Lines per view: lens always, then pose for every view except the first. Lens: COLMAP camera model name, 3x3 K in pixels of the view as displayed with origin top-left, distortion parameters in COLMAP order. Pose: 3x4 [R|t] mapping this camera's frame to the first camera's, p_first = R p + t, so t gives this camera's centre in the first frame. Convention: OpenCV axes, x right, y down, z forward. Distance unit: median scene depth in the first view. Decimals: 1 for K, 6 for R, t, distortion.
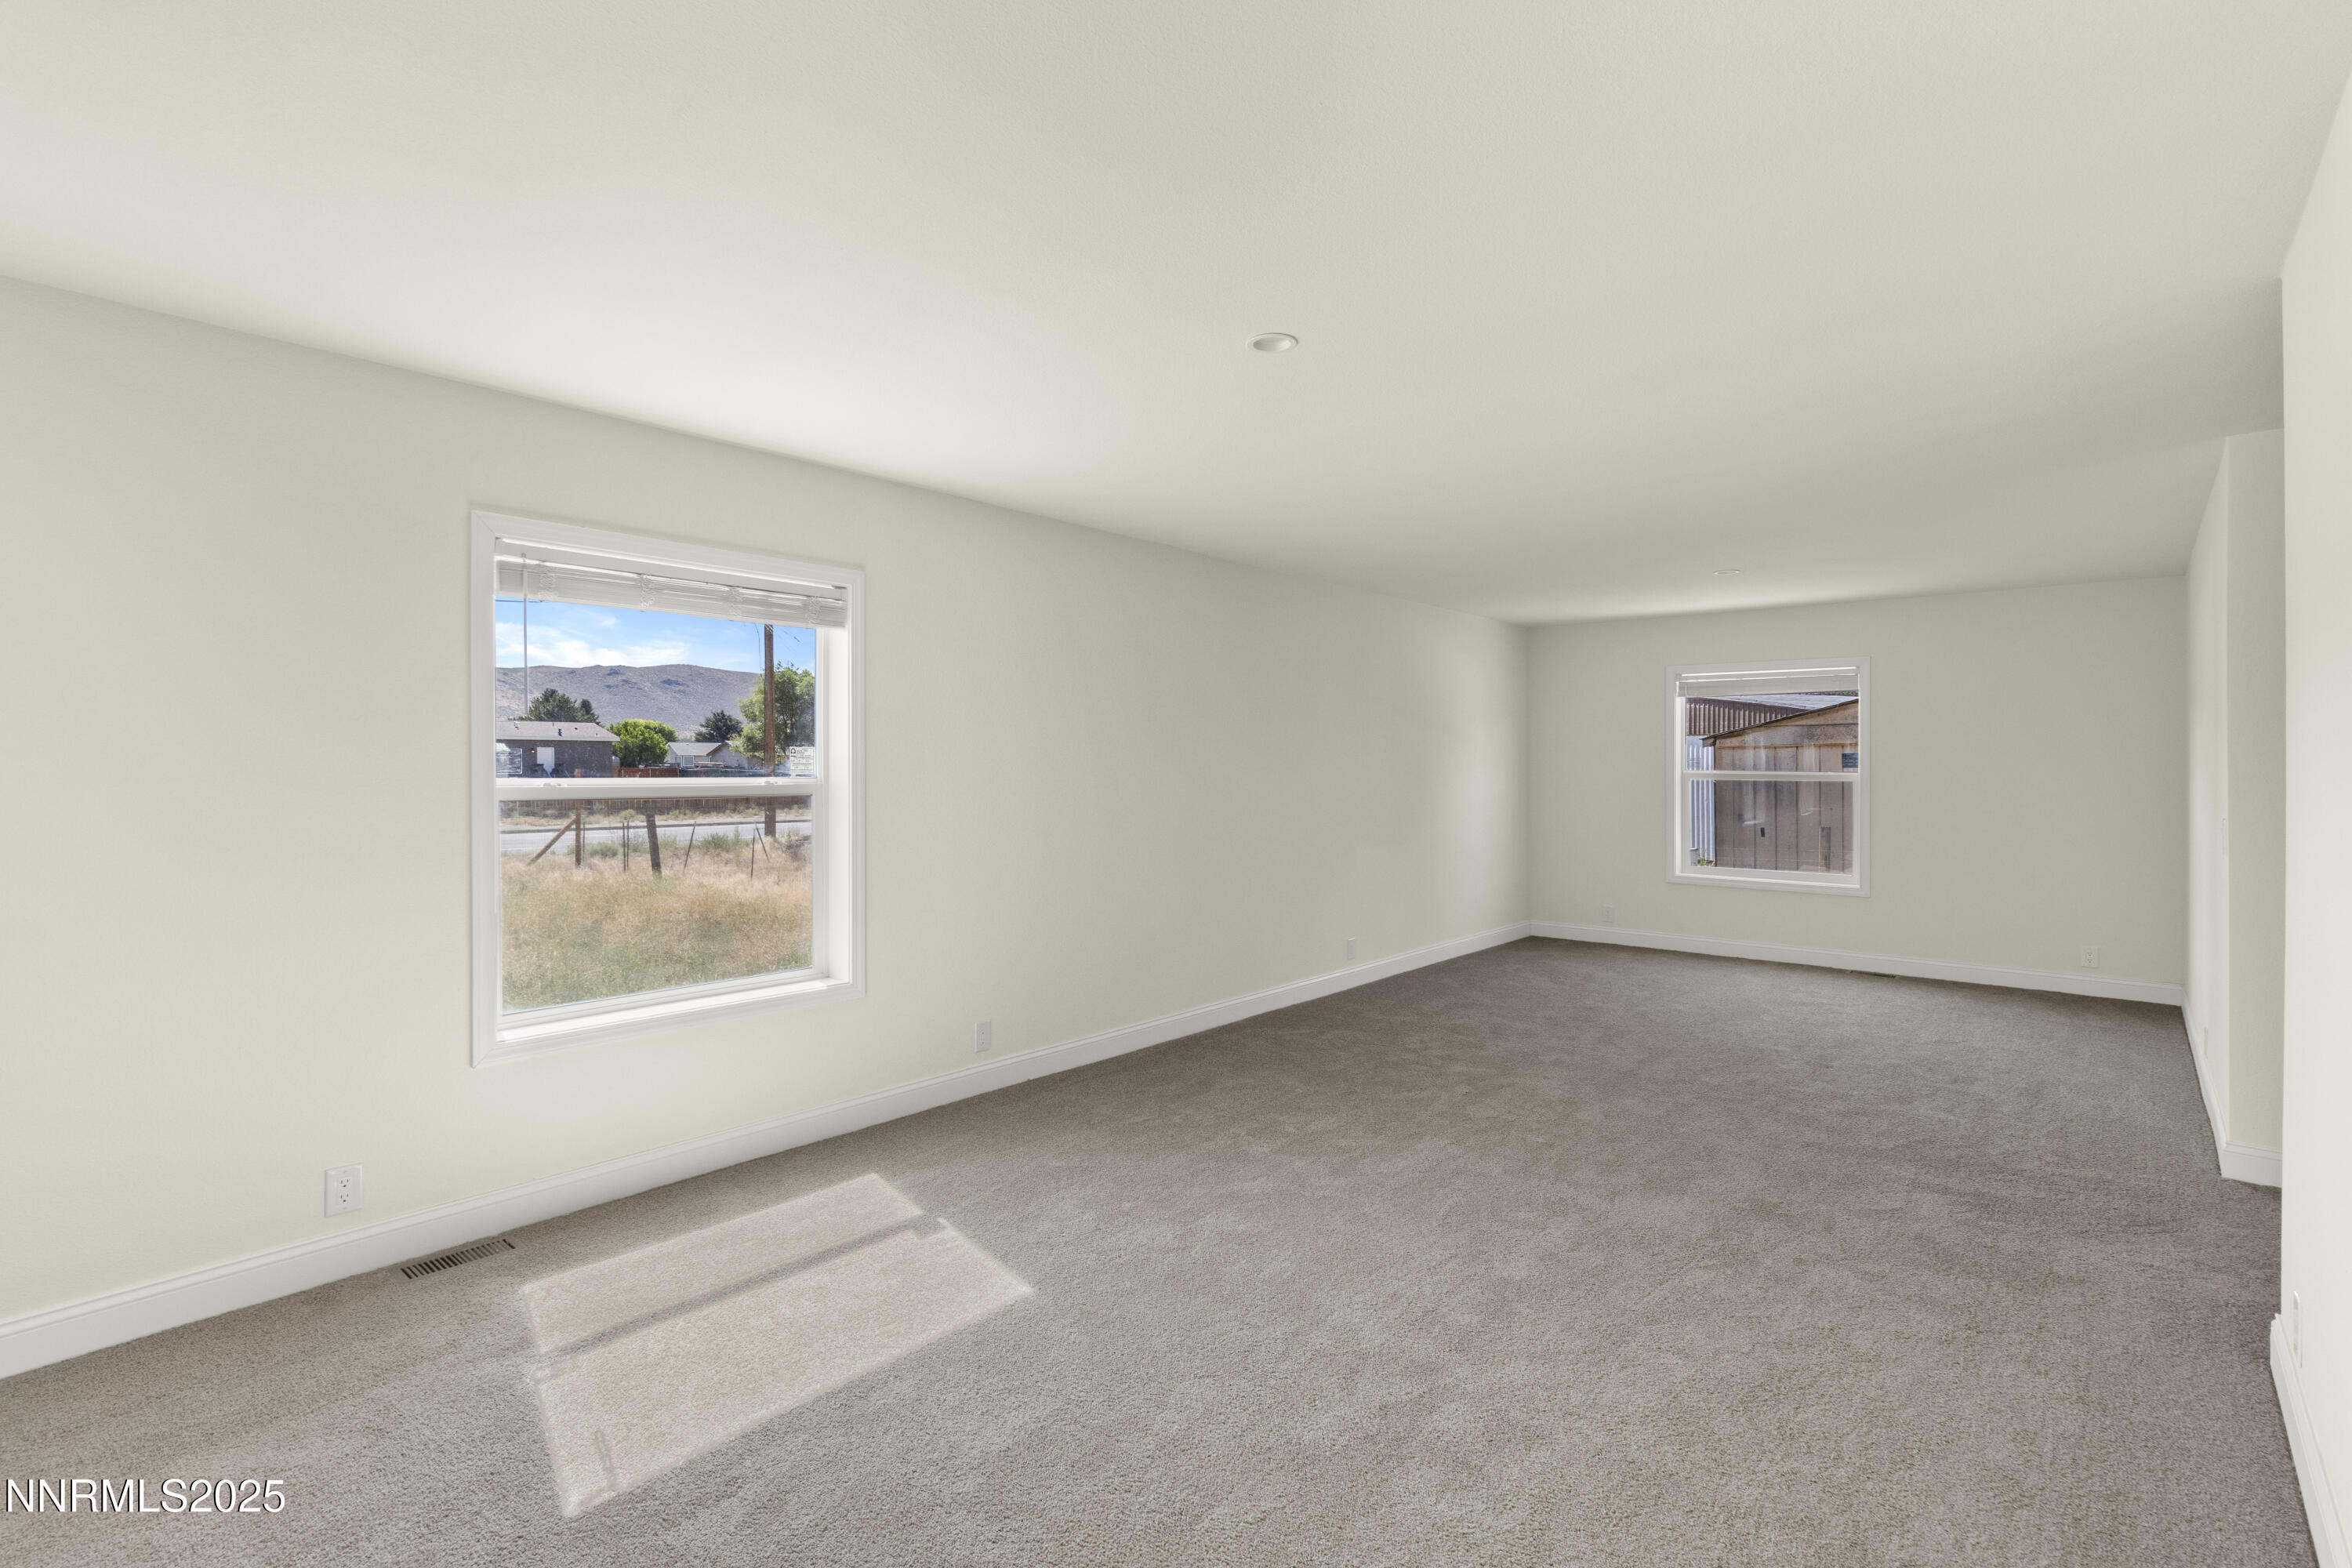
lens RADIAL K [[1098.5, 0, 1184.5], [0, 1098.5, 772.5], [0, 0, 1]] dist [0.000653, 0.001186]
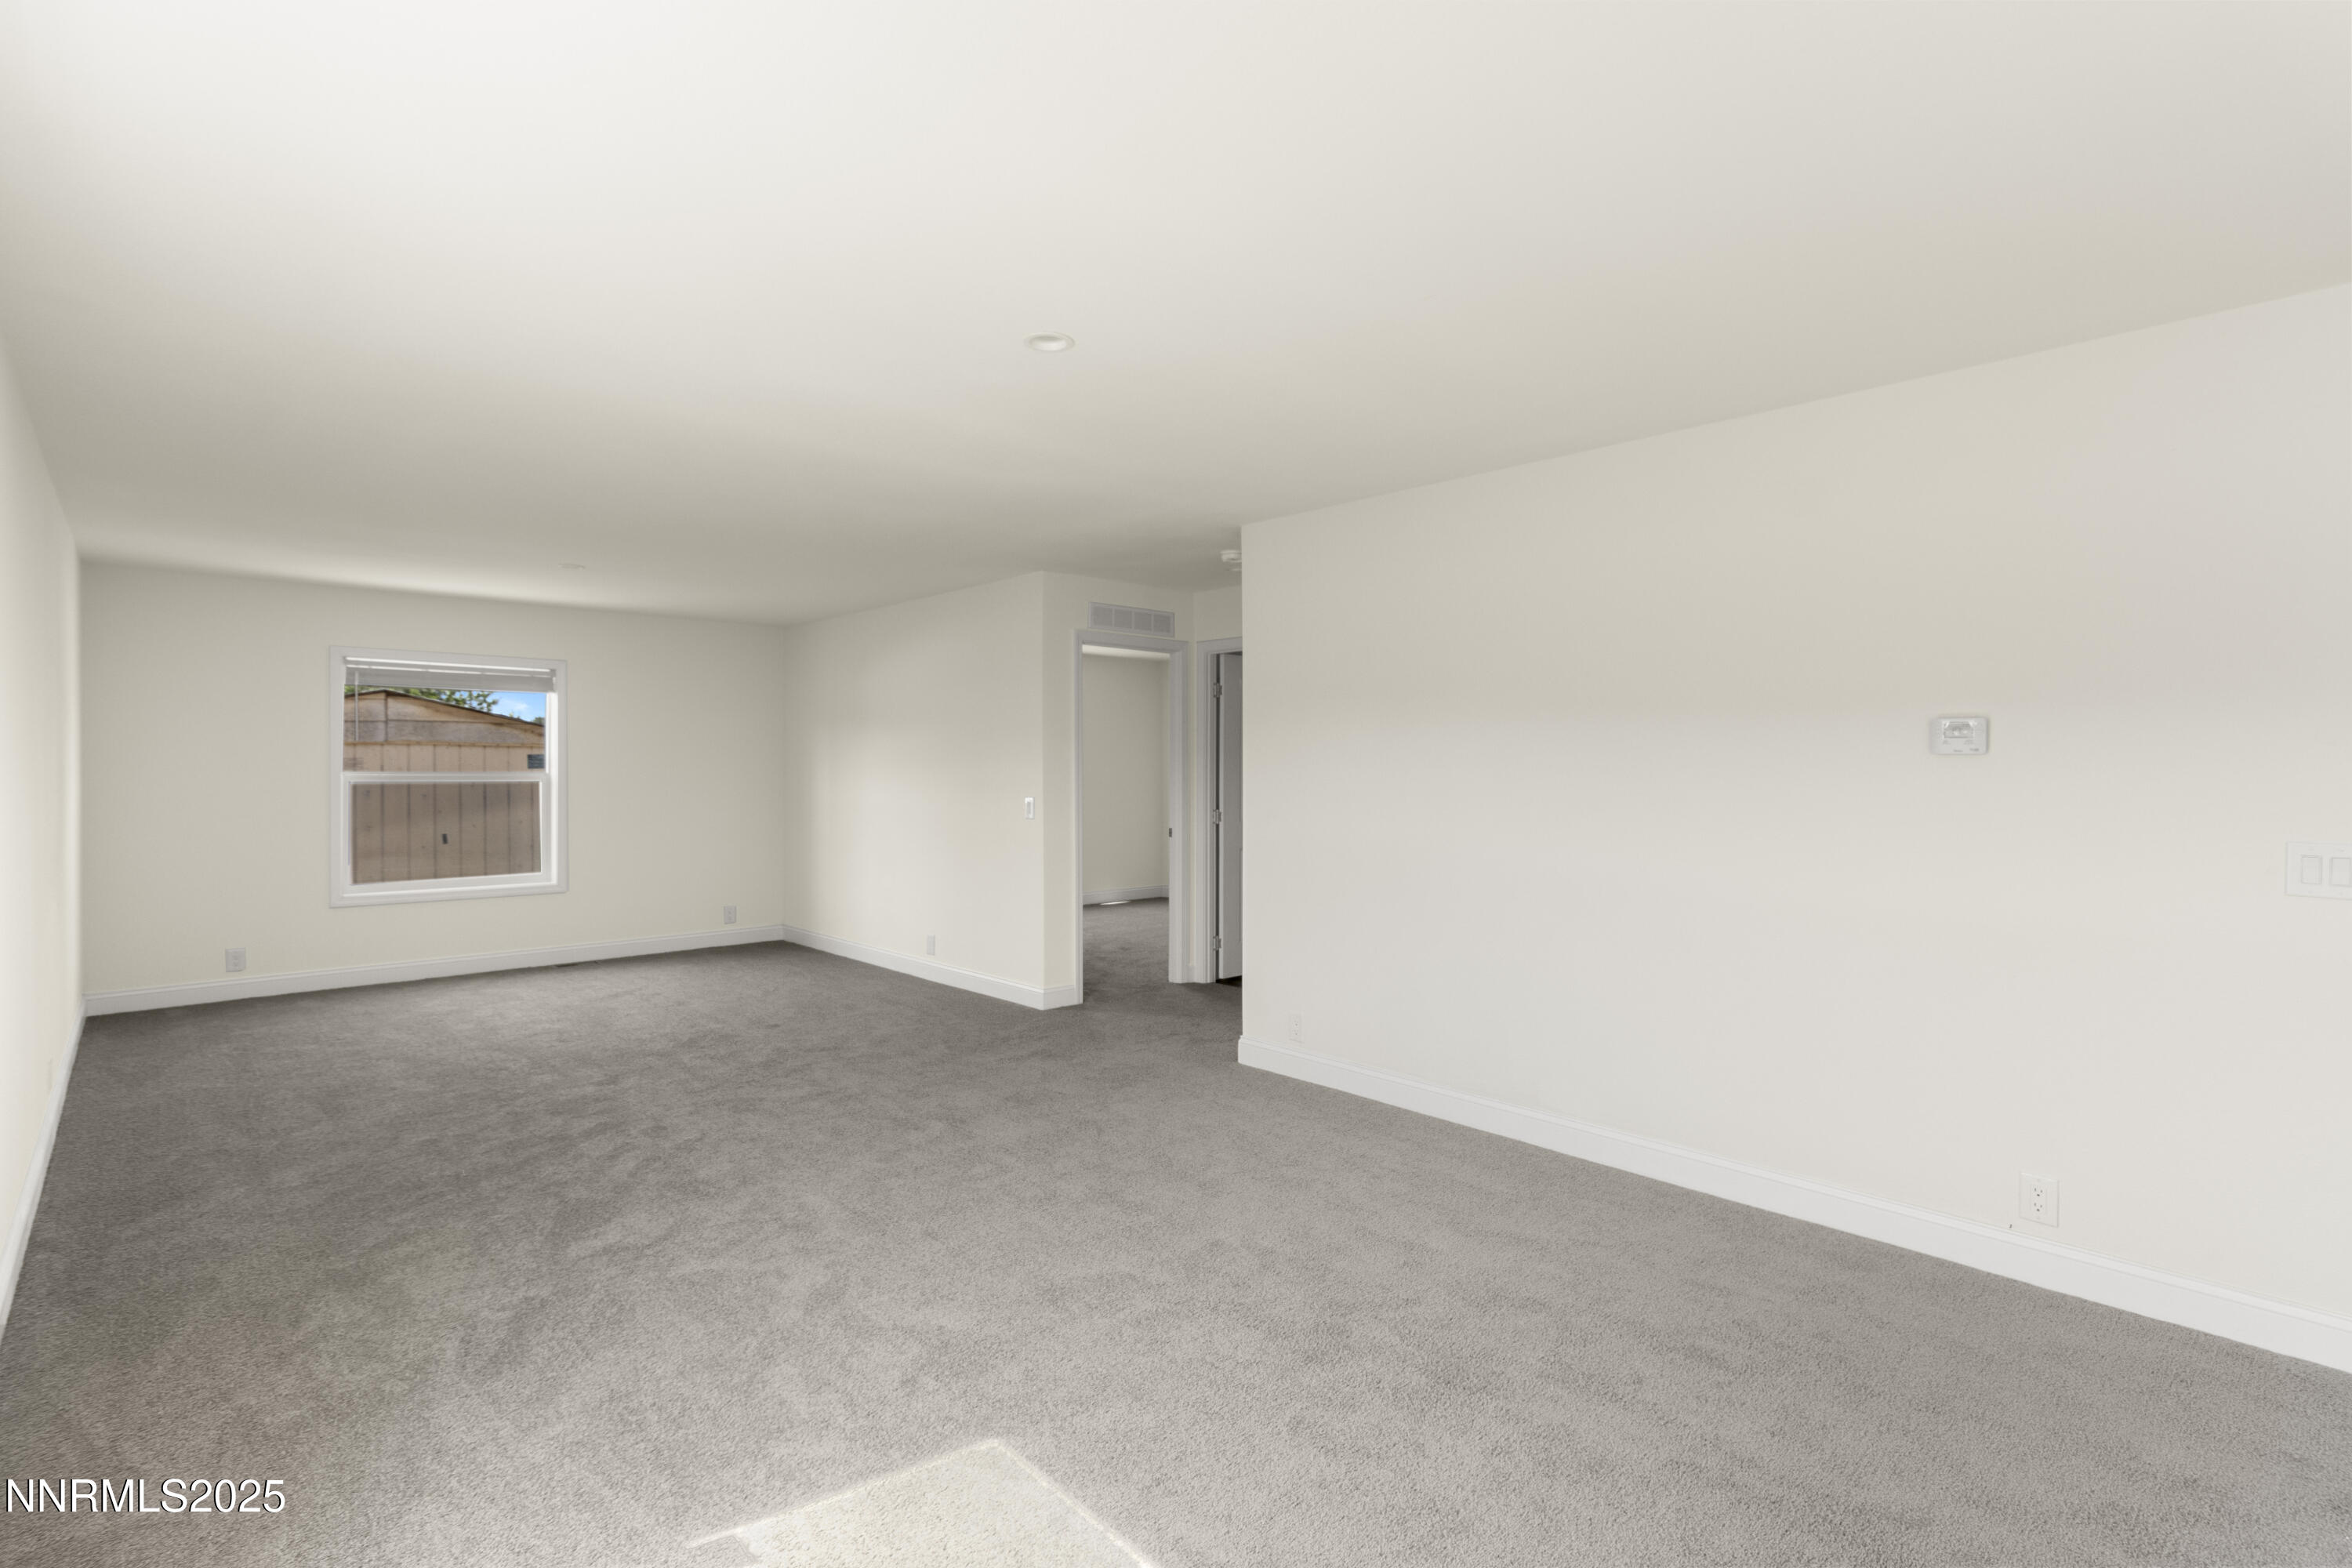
lens RADIAL K [[1098.5, 0, 1175.8], [0, 1098.5, 766.8], [0, 0, 1]] dist [0.000653, 0.001186]
pose [[0.099456, -0.000547, 0.995042, -0.347034], [0.007402, 0.999973, -0.000190, -0.001242], [-0.995014, 0.007384, 0.099458, 0.306433]]
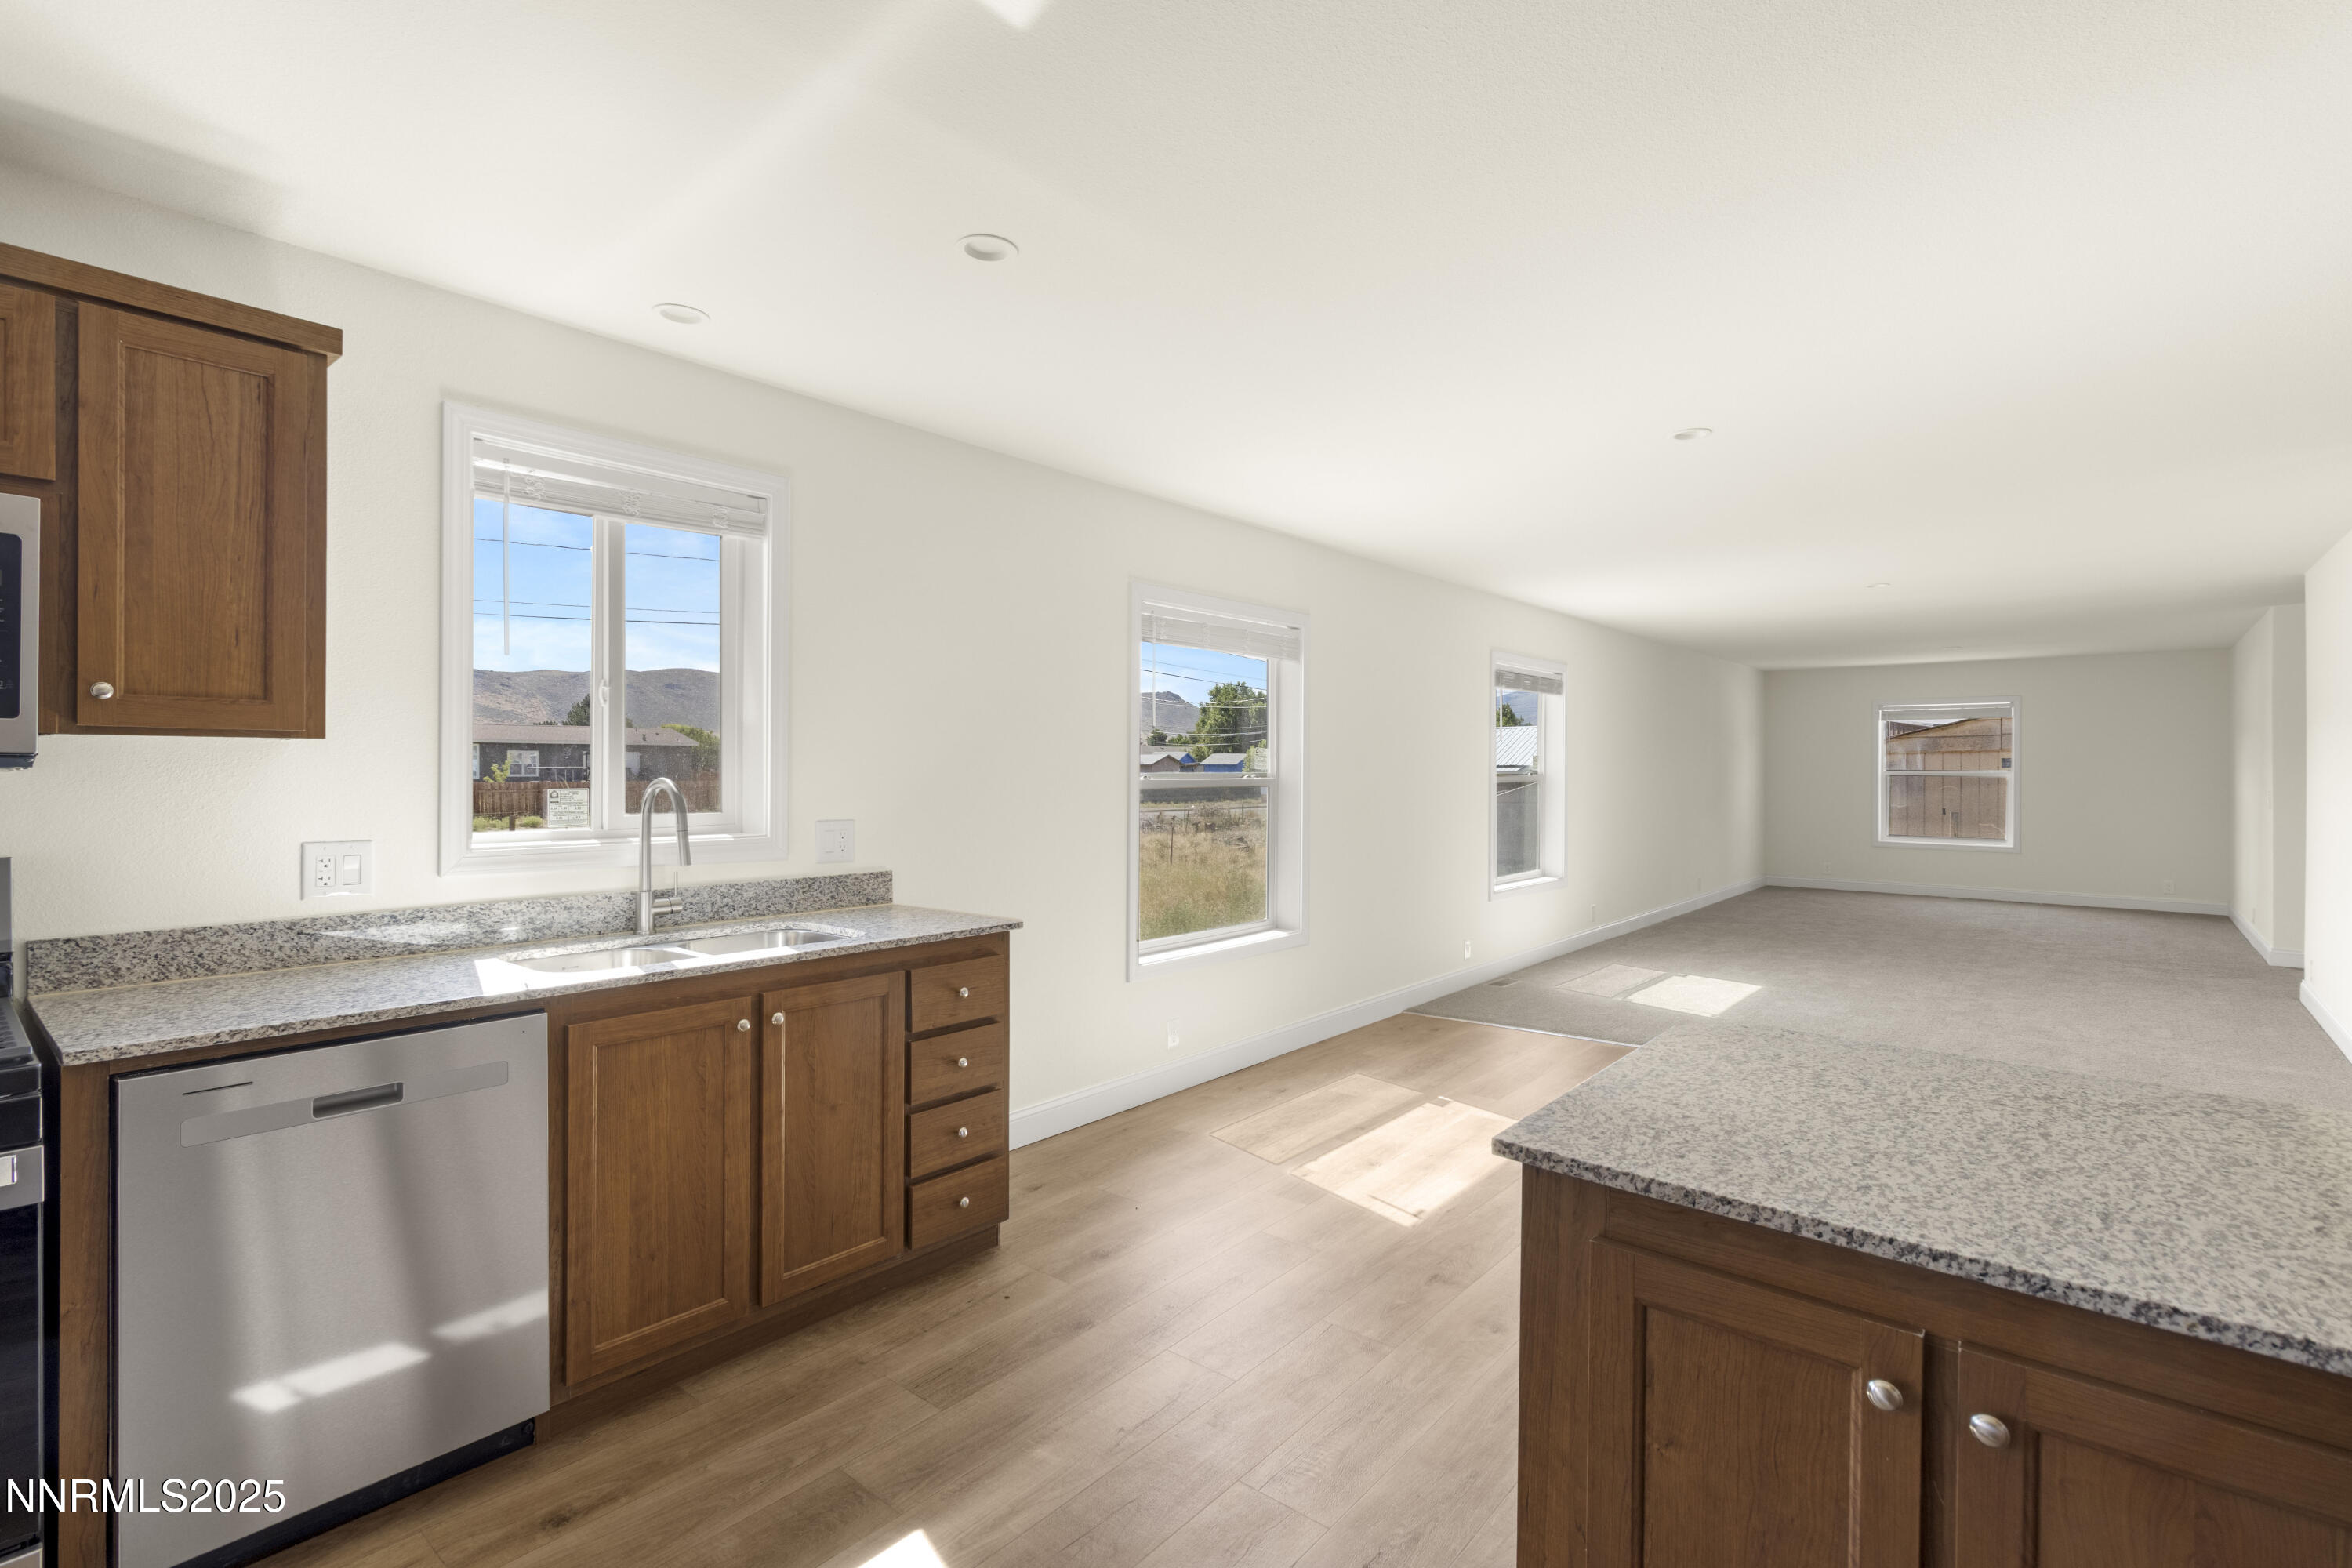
lens RADIAL K [[1098.5, 0, 1173.1], [0, 1098.5, 775.6], [0, 0, 1]] dist [0.000653, 0.001186]
pose [[1.000000, -0.000212, -0.000118, -0.544056], [0.000212, 1.000000, -0.000256, 0.006619], [0.000118, 0.000256, 1.000000, -0.520574]]
